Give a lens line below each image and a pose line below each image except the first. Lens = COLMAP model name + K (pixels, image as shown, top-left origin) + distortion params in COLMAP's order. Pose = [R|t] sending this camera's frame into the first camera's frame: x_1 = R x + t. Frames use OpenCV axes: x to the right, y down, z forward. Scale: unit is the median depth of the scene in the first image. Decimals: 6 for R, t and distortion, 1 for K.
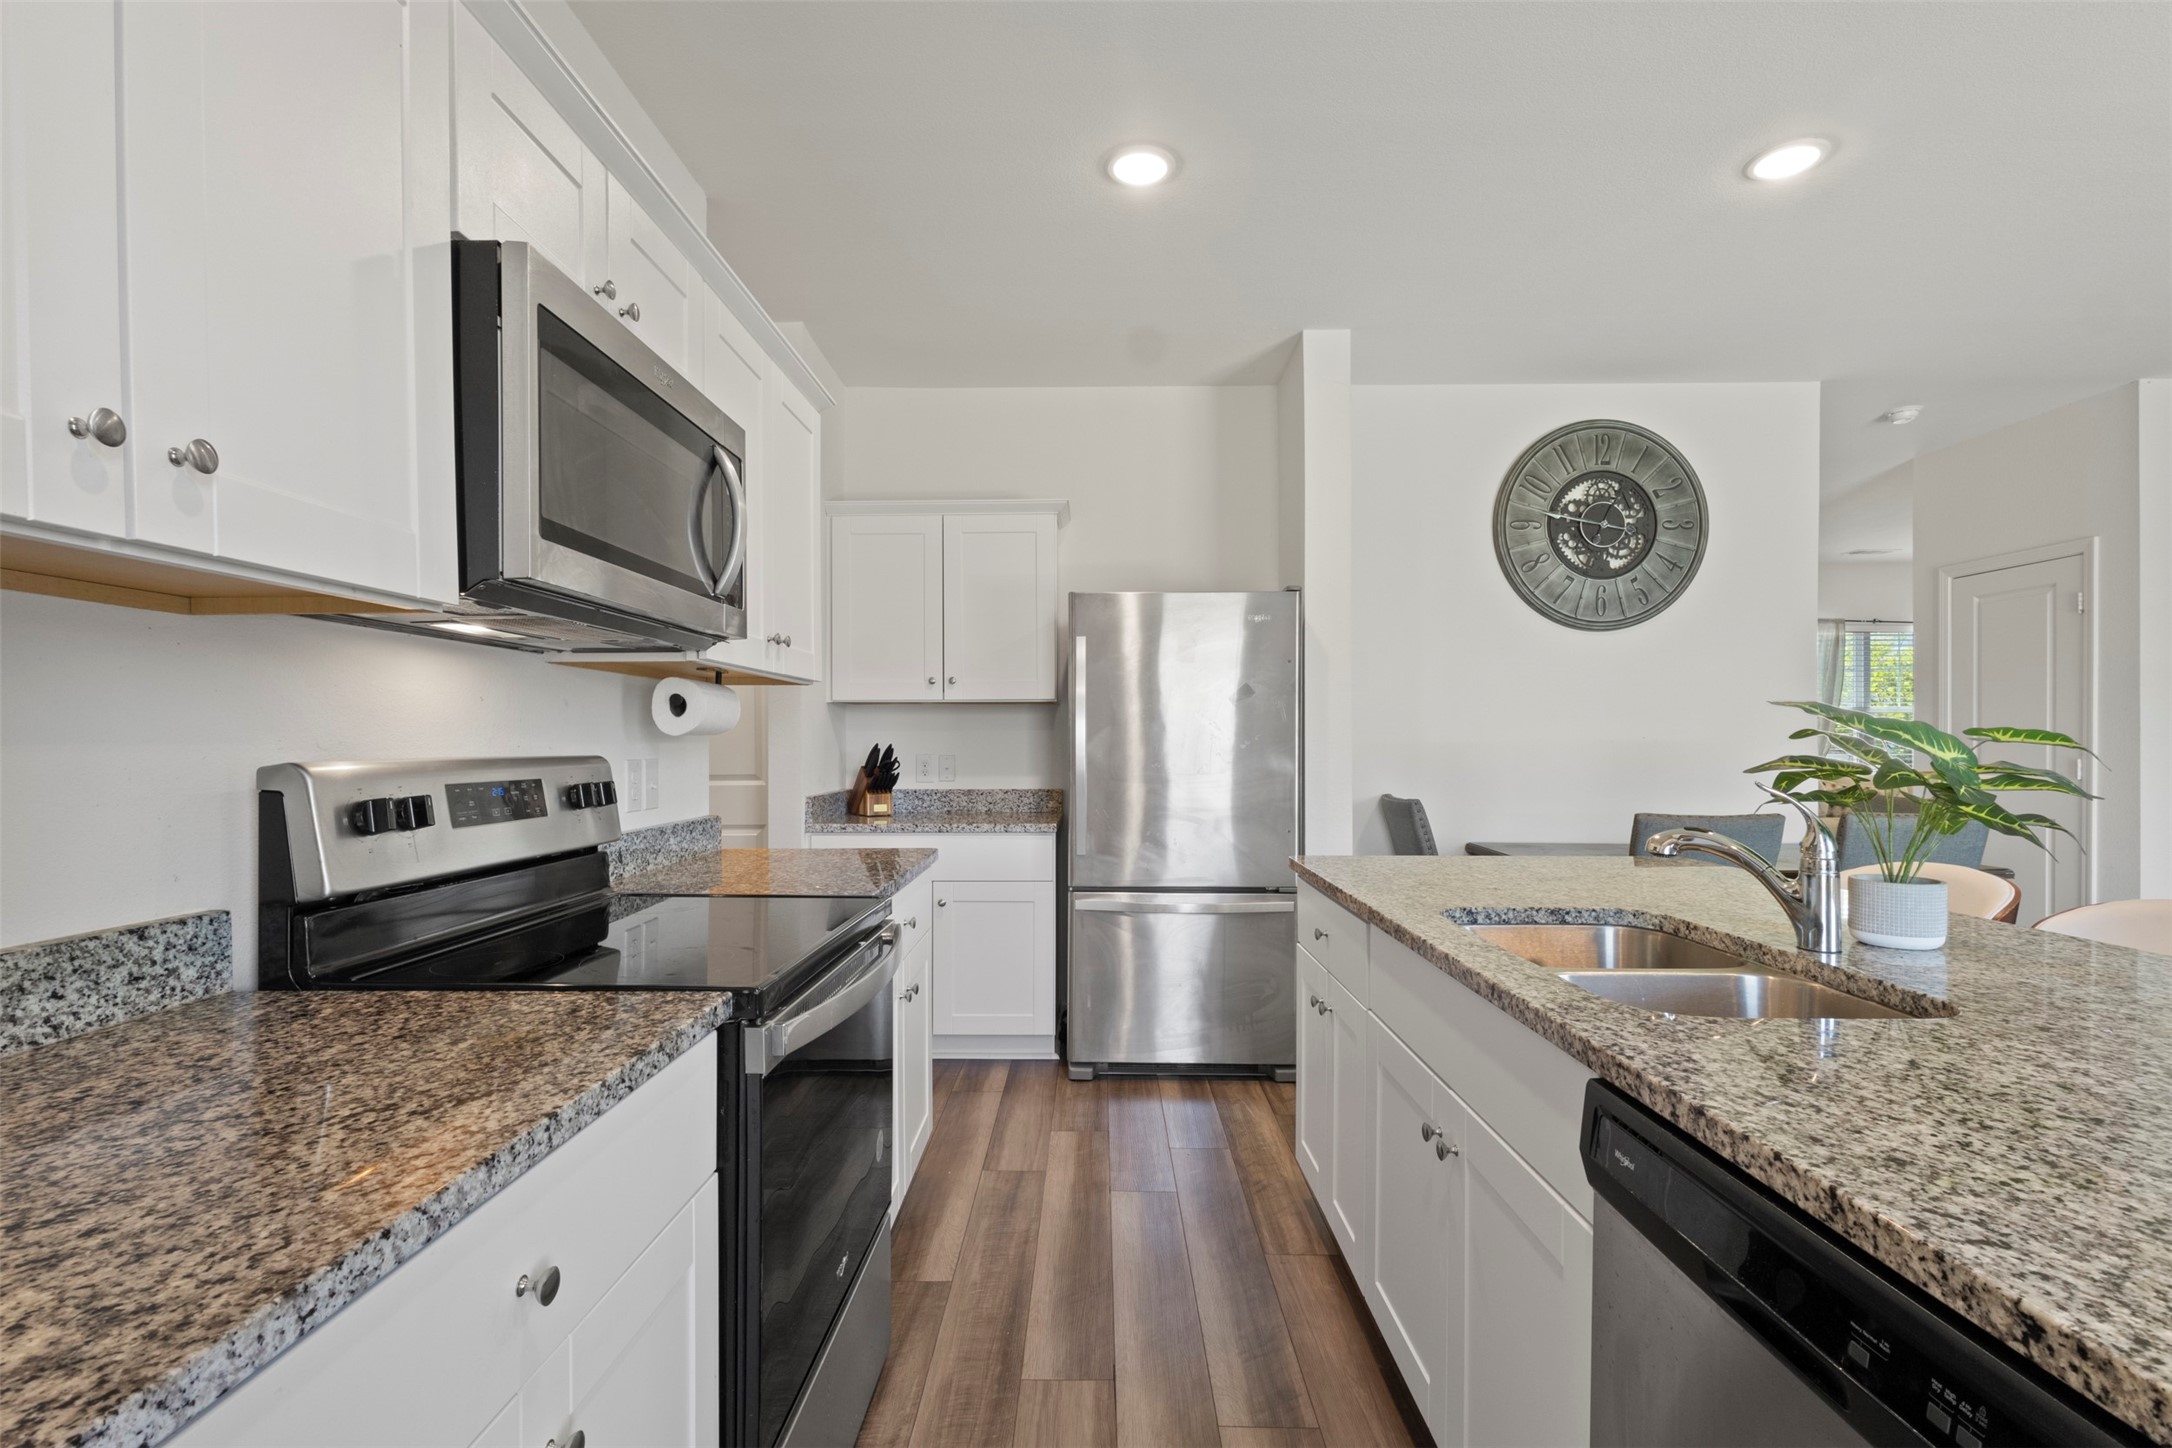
lens RADIAL K [[1005.6, 0, 1086.4], [0, 1005.6, 744.4], [0, 0, 1]] dist [0.000349, 0.001053]
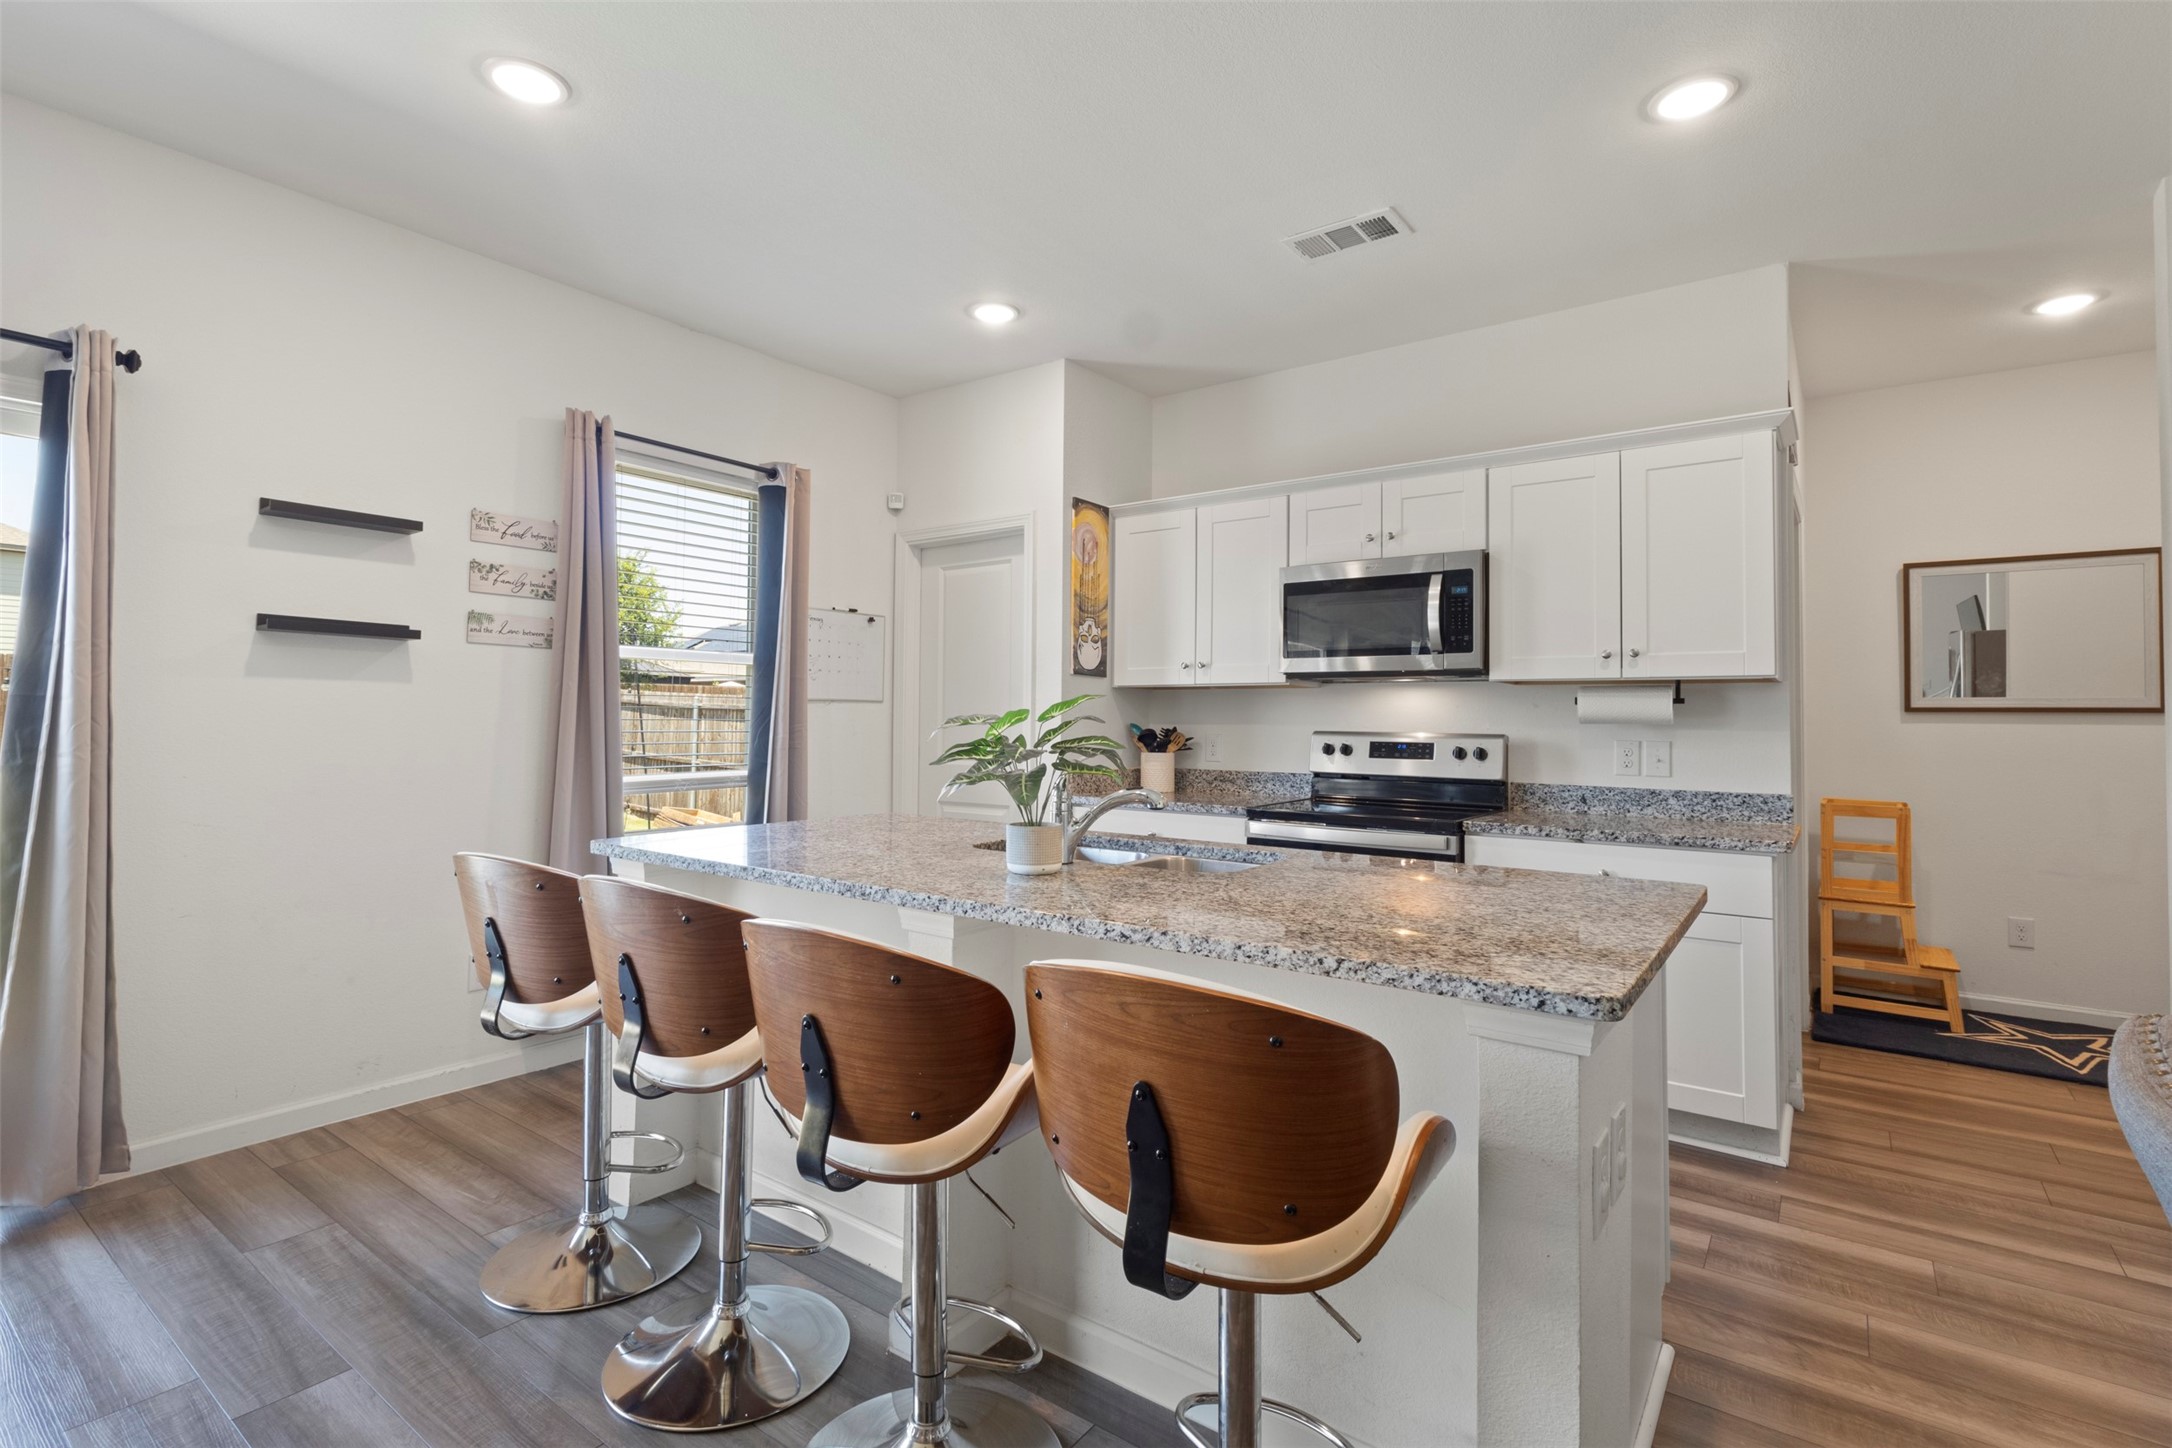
lens RADIAL K [[1005.6, 0, 1090.3], [0, 1005.6, 697.2], [0, 0, 1]] dist [0.000349, 0.001053]
pose [[-0.583230, -0.019310, -0.812077, 0.672425], [-0.010391, 0.999813, -0.016311, -0.008393], [0.812240, -0.001075, -0.583322, 0.673494]]
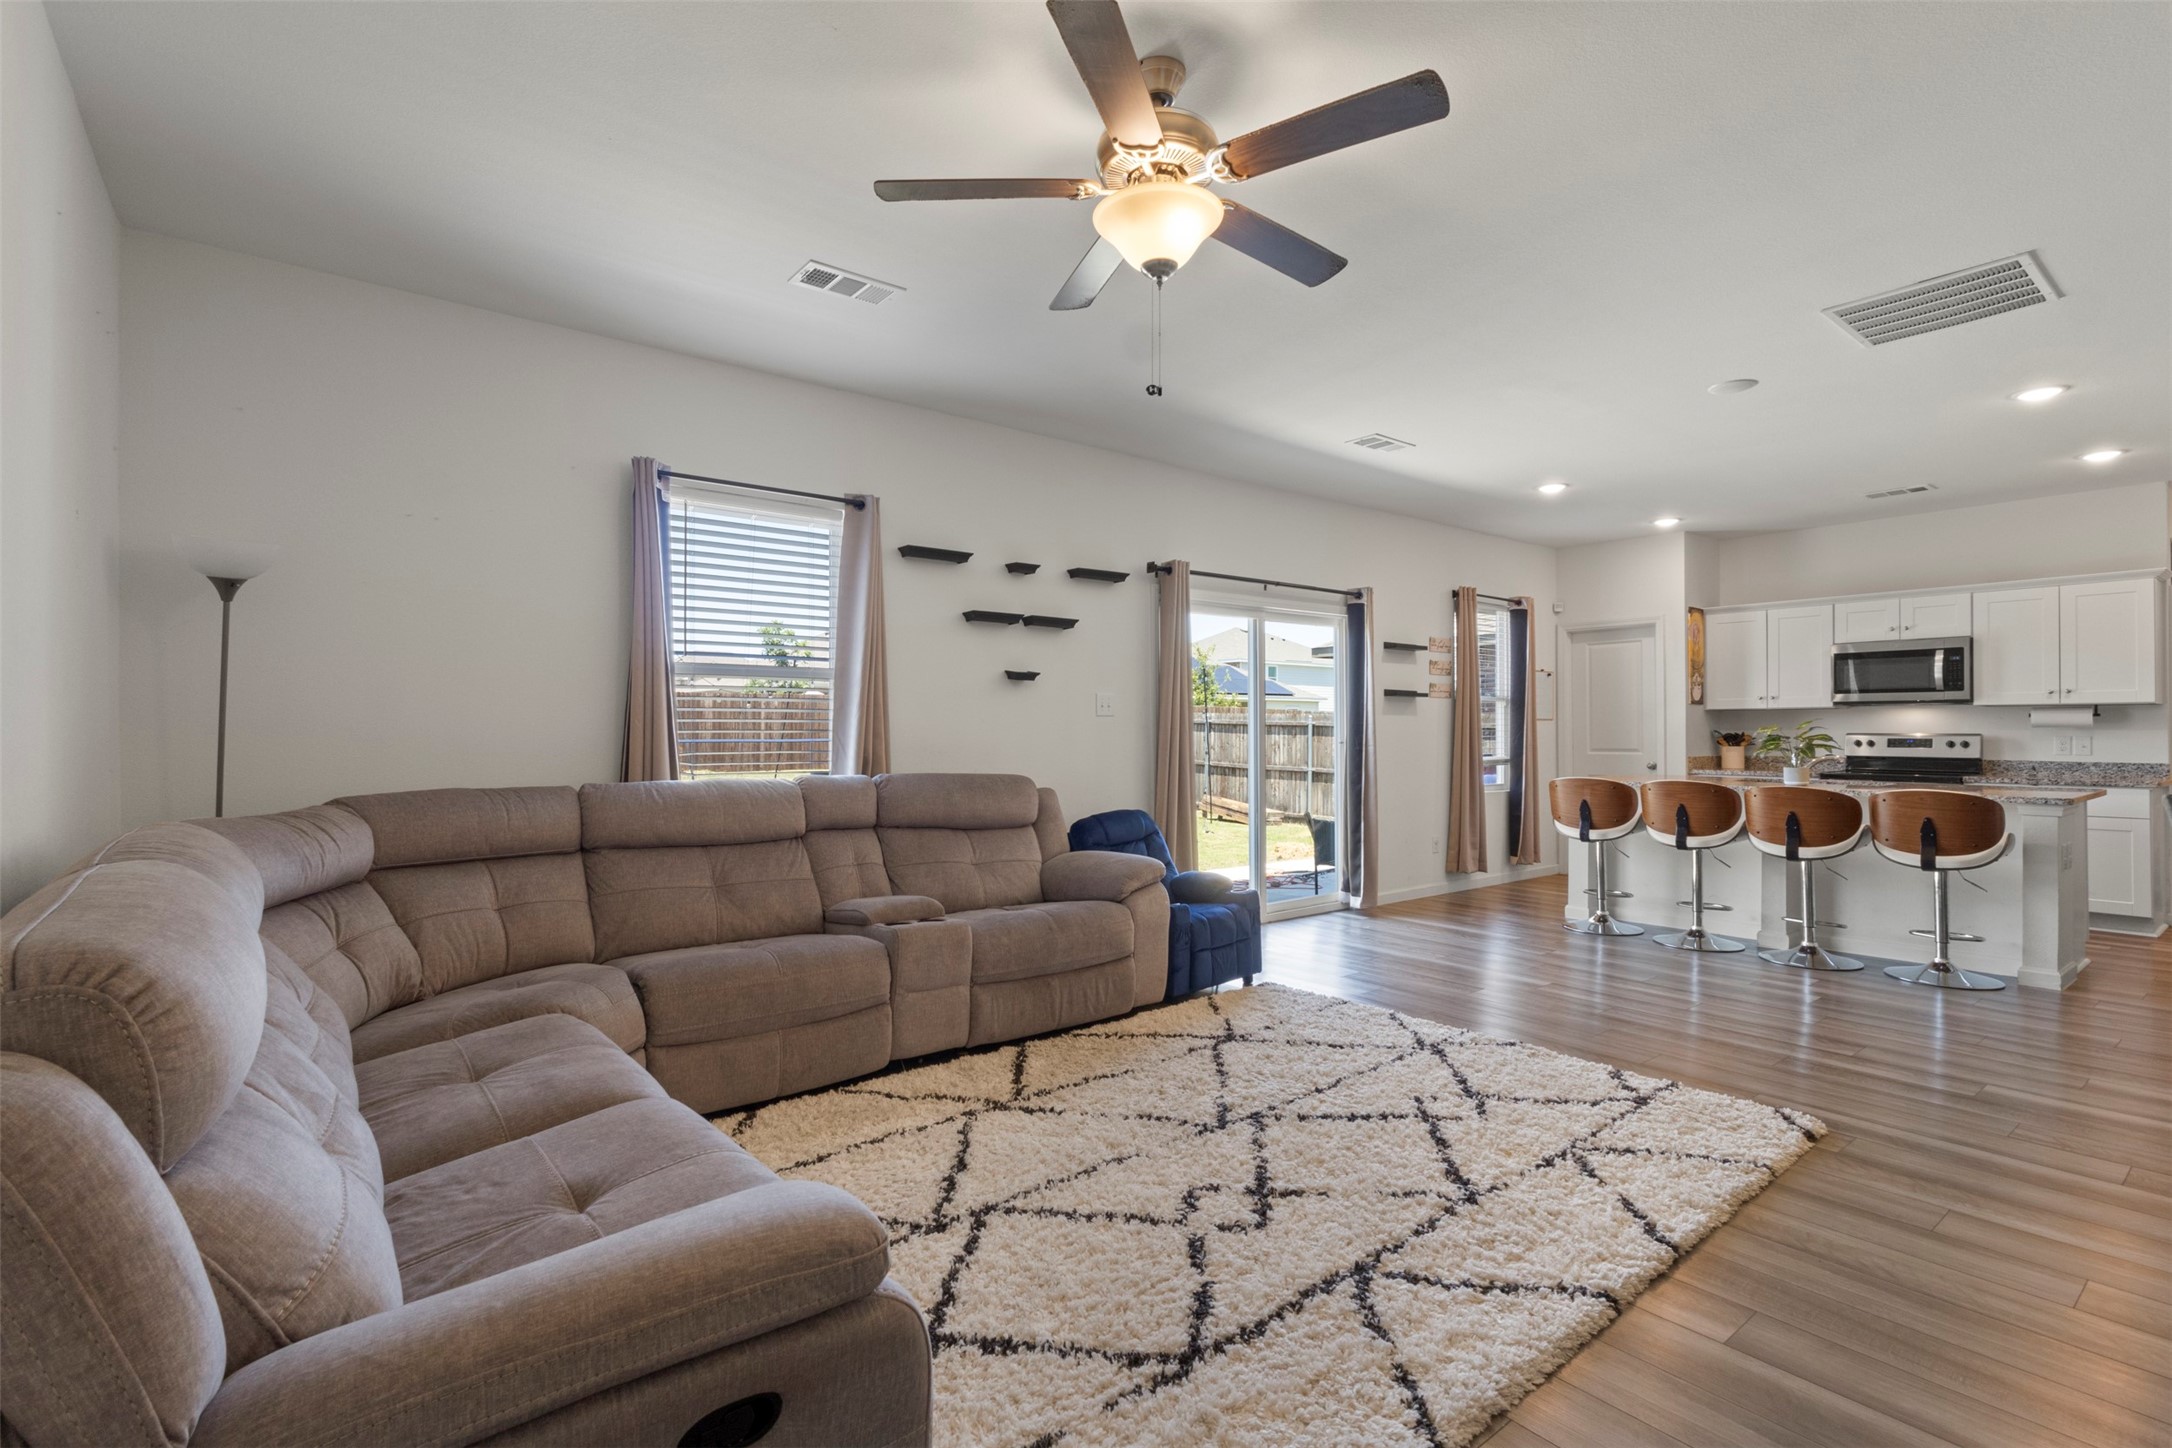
lens RADIAL K [[1005.6, 0, 1081.1], [0, 1005.6, 729.0], [0, 0, 1]] dist [0.000349, 0.001053]
pose [[-0.776815, 0.004857, -0.629711, 1.861725], [0.002156, 0.999985, 0.005053, -0.012733], [0.629726, 0.002568, -0.776813, 0.798756]]
